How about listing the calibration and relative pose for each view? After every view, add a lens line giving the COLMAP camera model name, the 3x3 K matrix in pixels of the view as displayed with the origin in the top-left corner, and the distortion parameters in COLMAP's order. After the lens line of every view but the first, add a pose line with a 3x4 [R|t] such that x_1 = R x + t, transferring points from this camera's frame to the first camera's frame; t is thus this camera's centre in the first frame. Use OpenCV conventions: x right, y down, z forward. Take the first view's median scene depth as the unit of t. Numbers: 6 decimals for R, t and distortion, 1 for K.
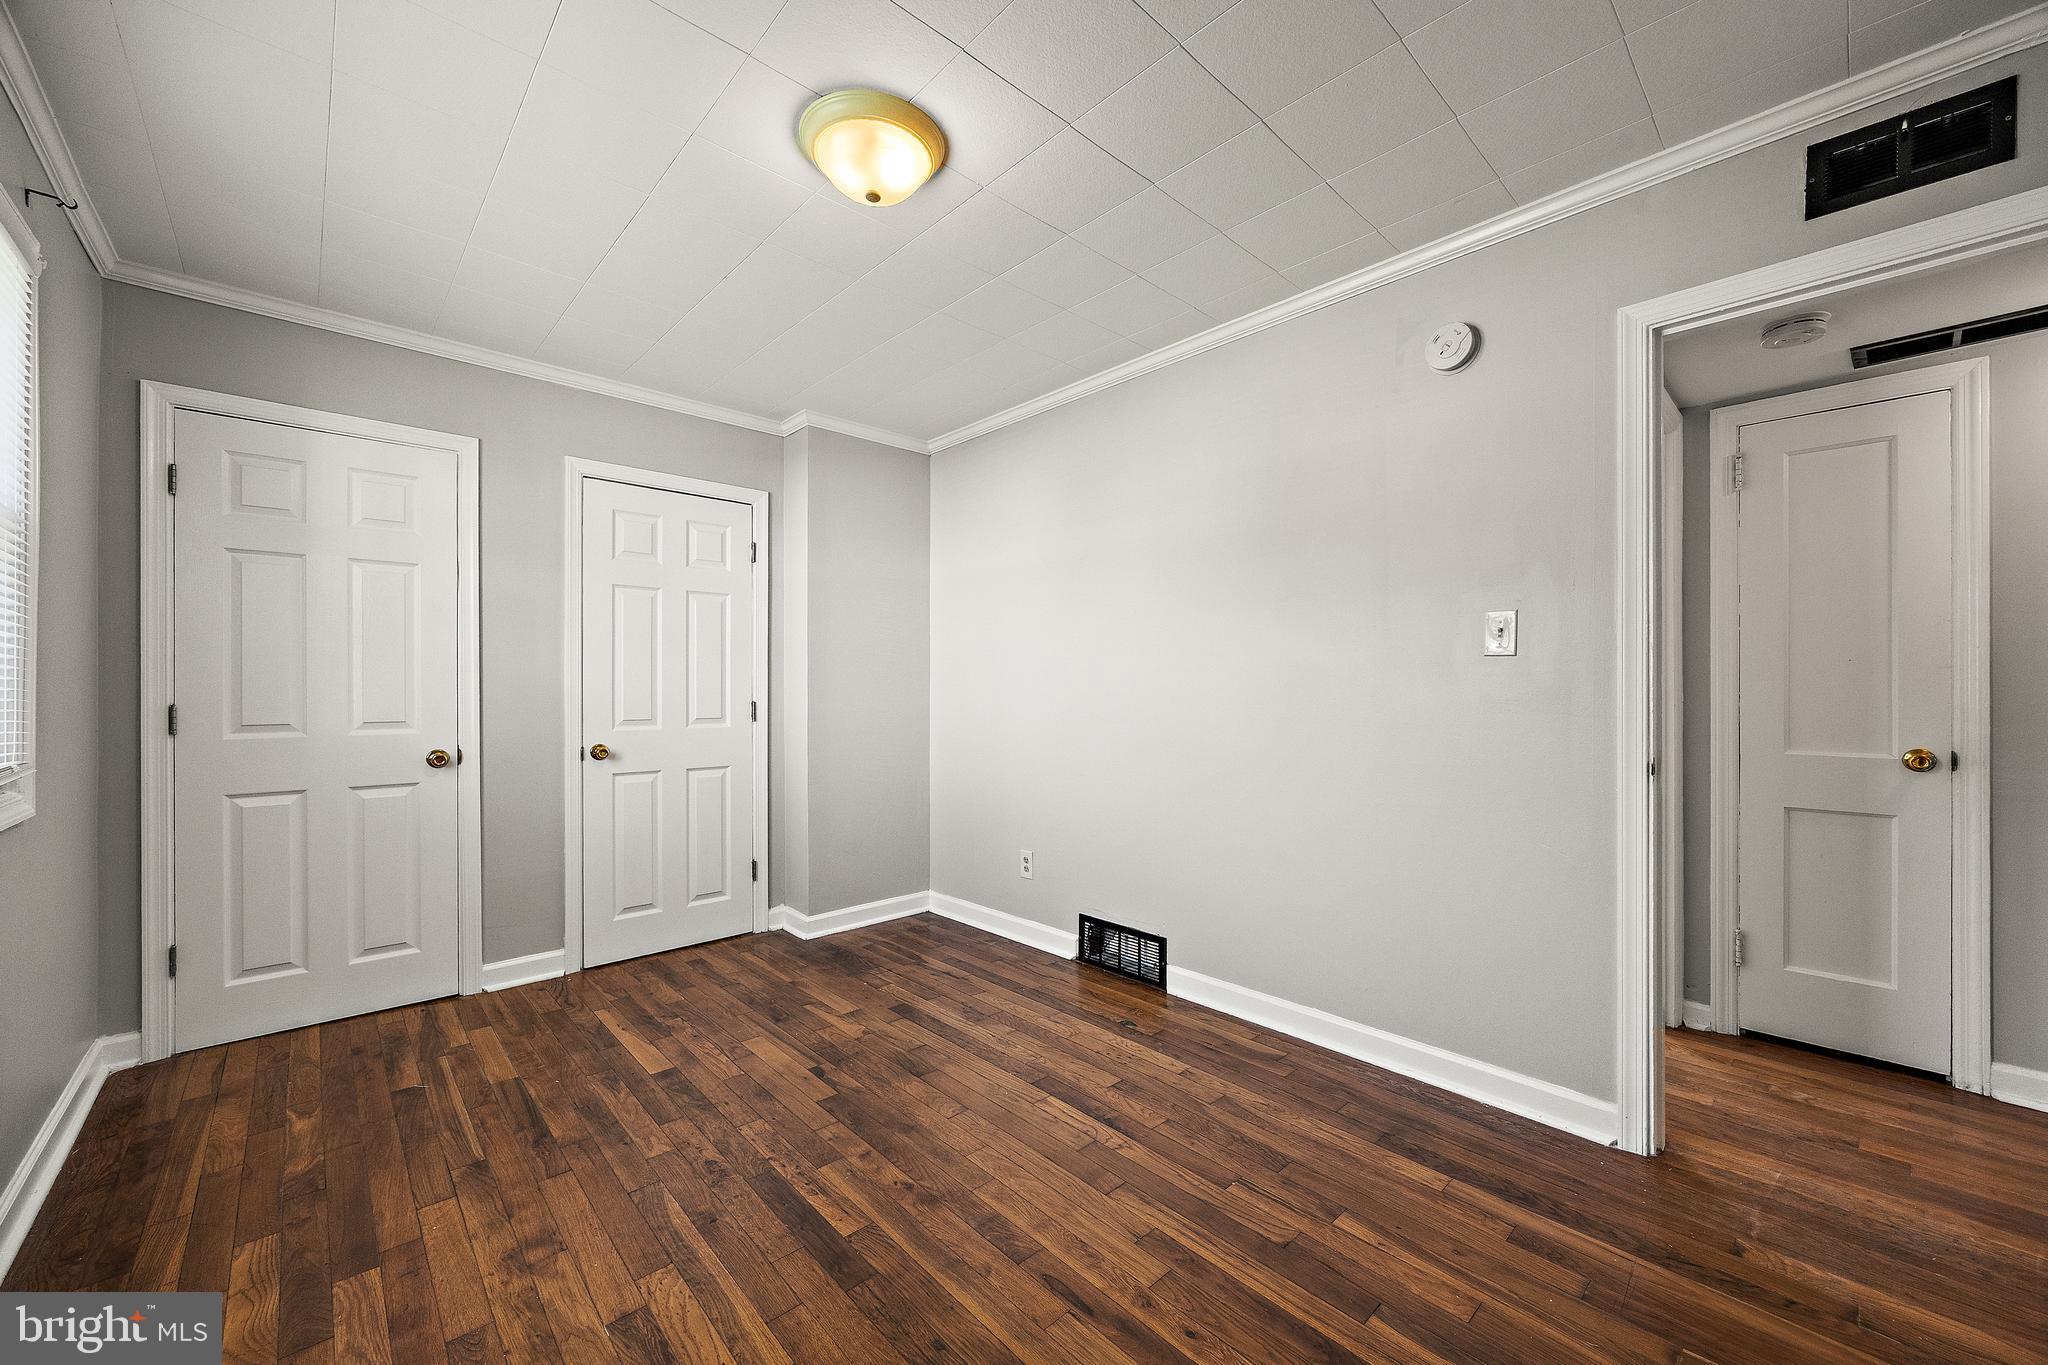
lens RADIAL K [[792.0, 0, 1043.9], [0, 792.0, 686.8], [0, 0, 1]] dist [-0.005304, 0.000603]
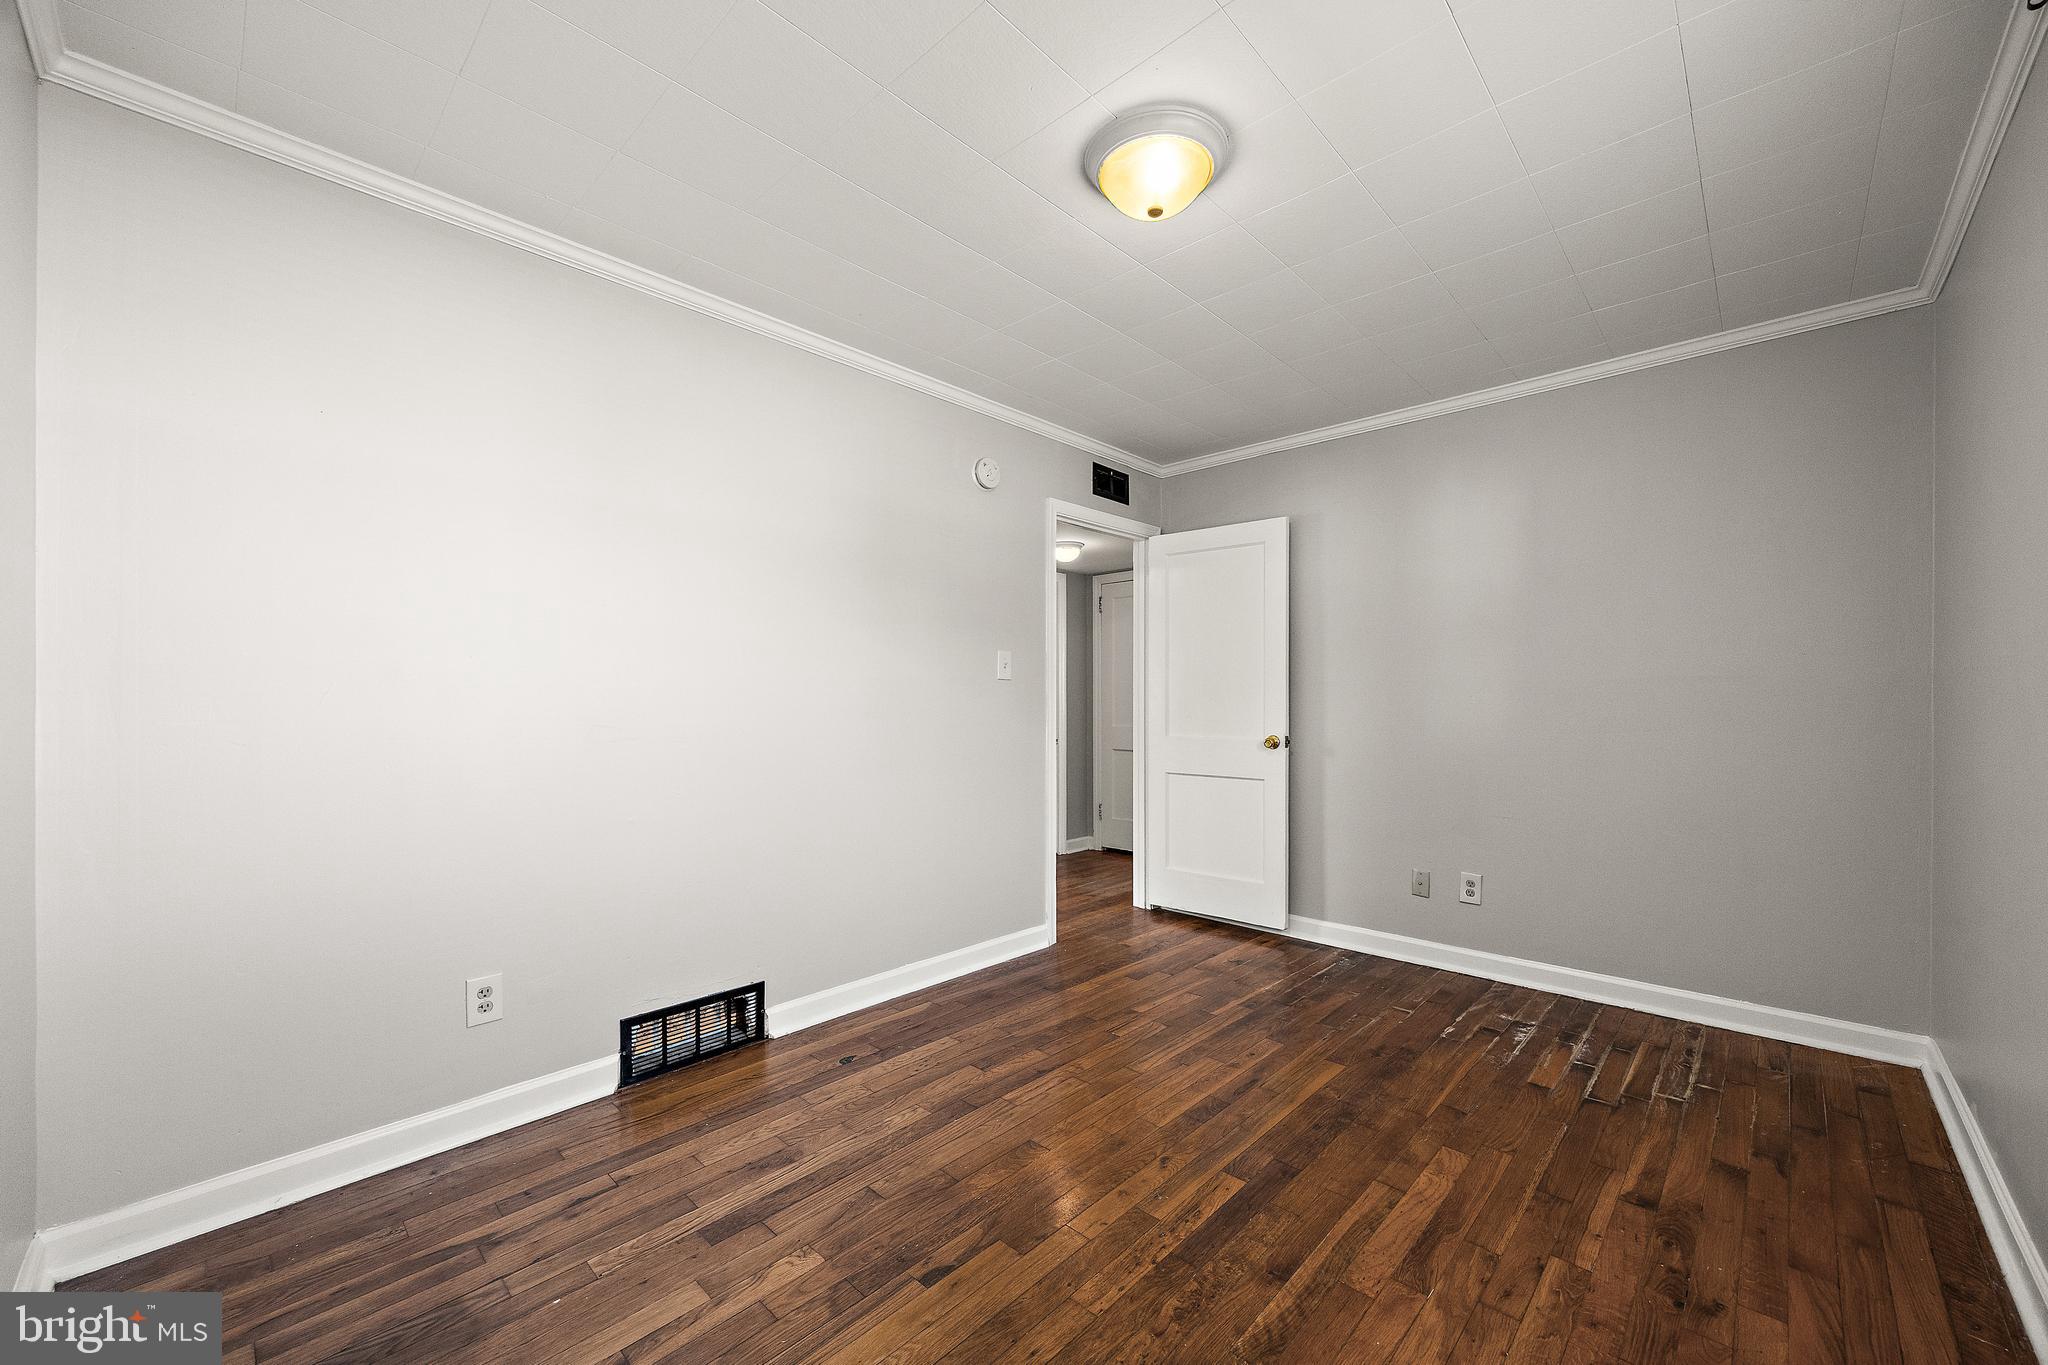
lens RADIAL K [[792.0, 0, 1034.0], [0, 792.0, 699.1], [0, 0, 1]] dist [-0.005304, 0.000603]
pose [[-0.061445, 0.002687, 0.998107, -0.823225], [-0.002852, 0.999992, -0.002868, 0.003925], [-0.998106, -0.003023, -0.061437, 0.827983]]
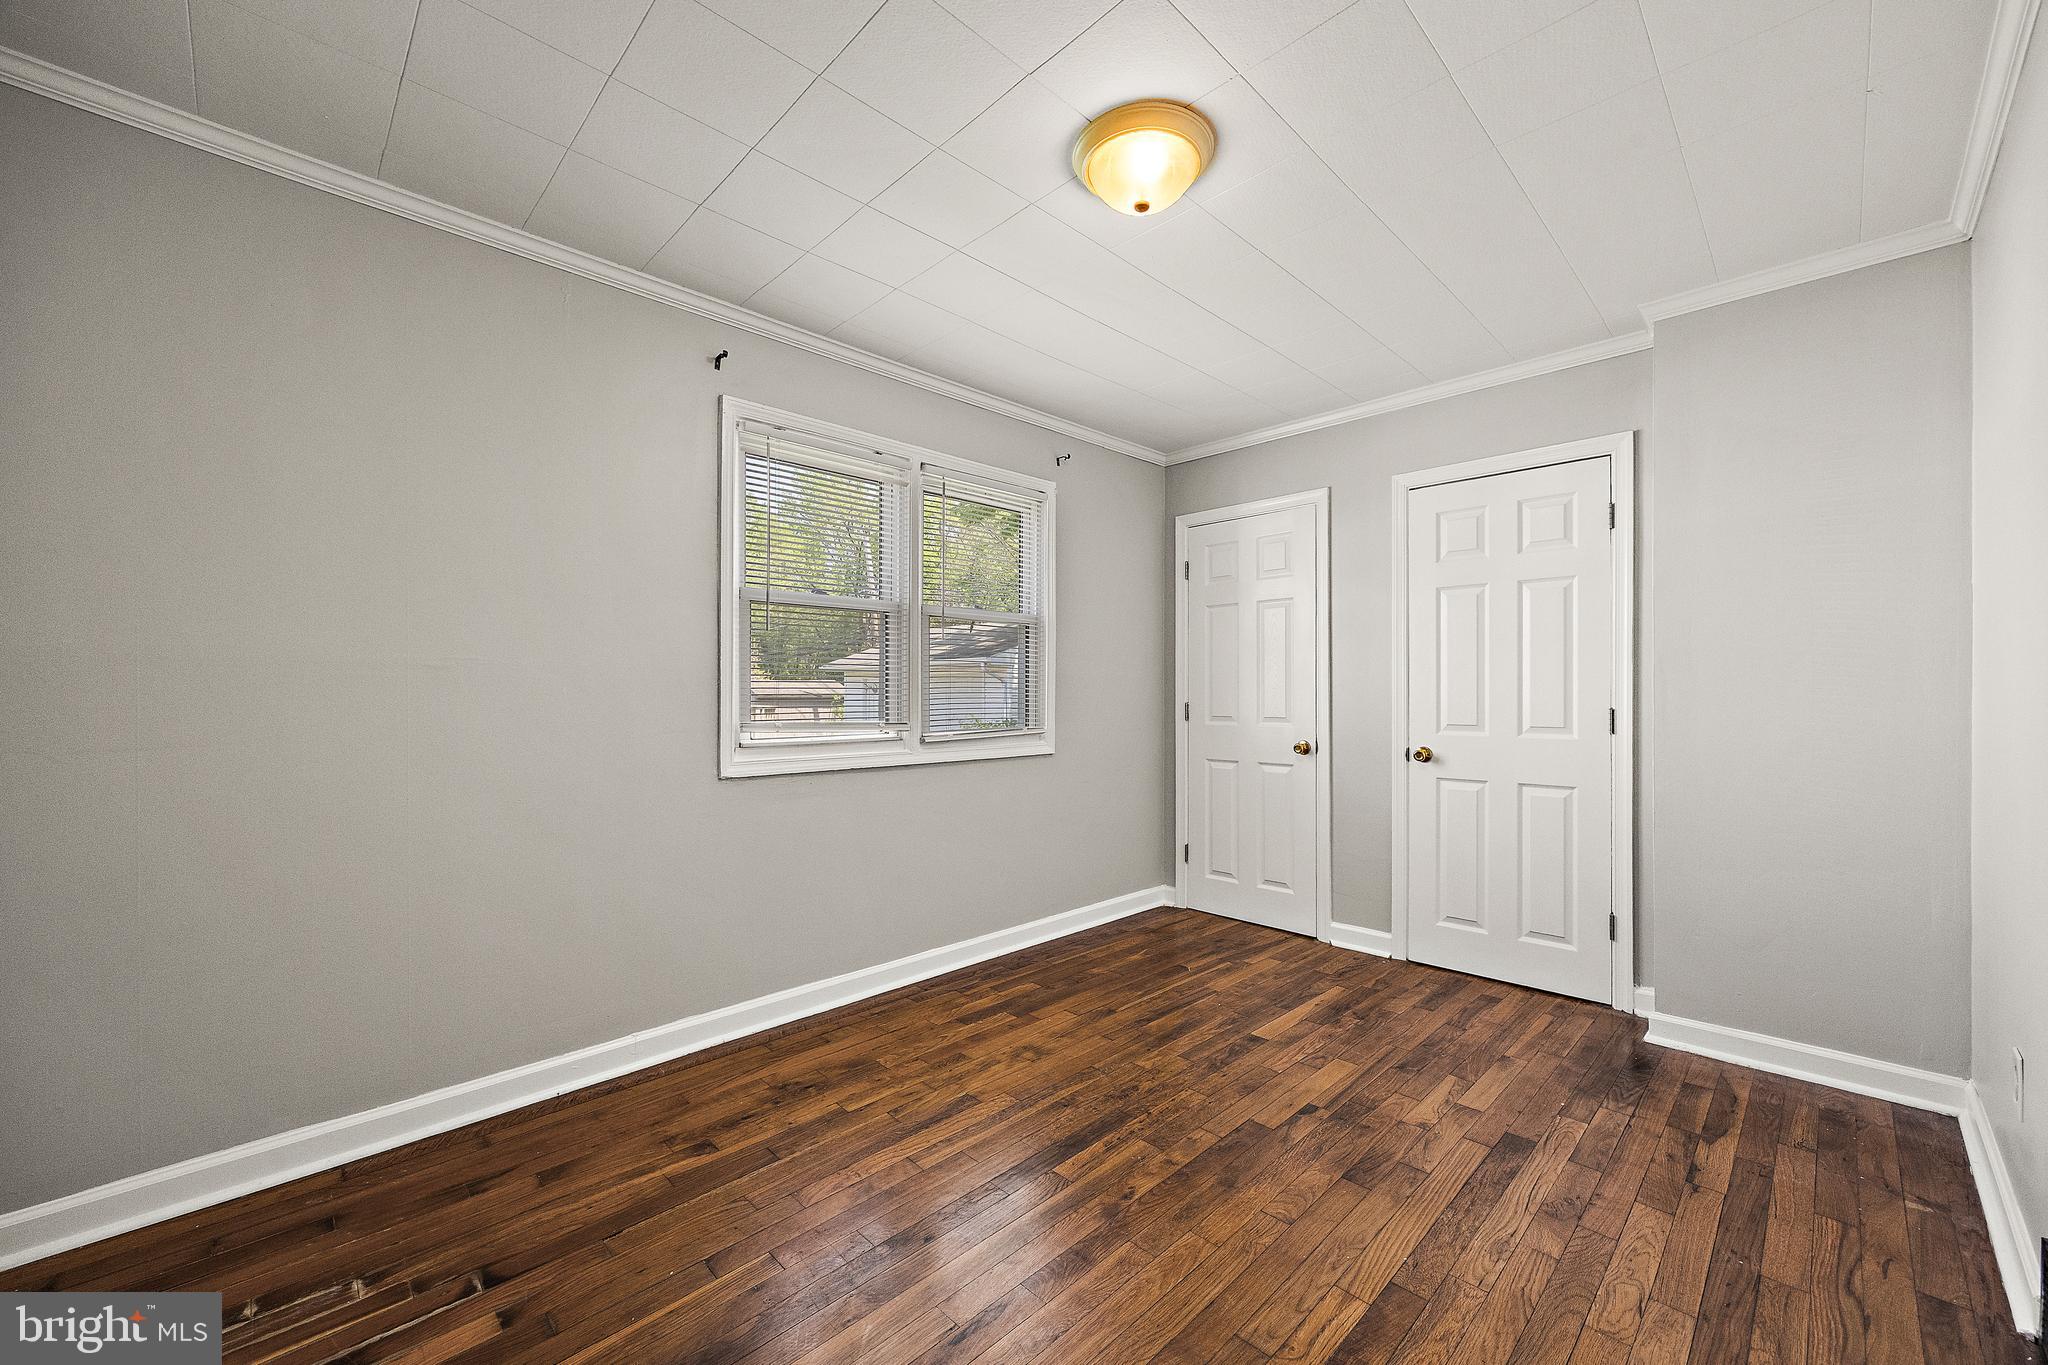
lens RADIAL K [[792.0, 0, 1027.7], [0, 792.0, 689.6], [0, 0, 1]] dist [-0.005304, 0.000603]
pose [[0.012062, -0.005227, -0.999914, 0.544741], [0.006552, 0.999965, -0.005148, 0.000995], [0.999906, -0.006489, 0.012095, 0.574577]]
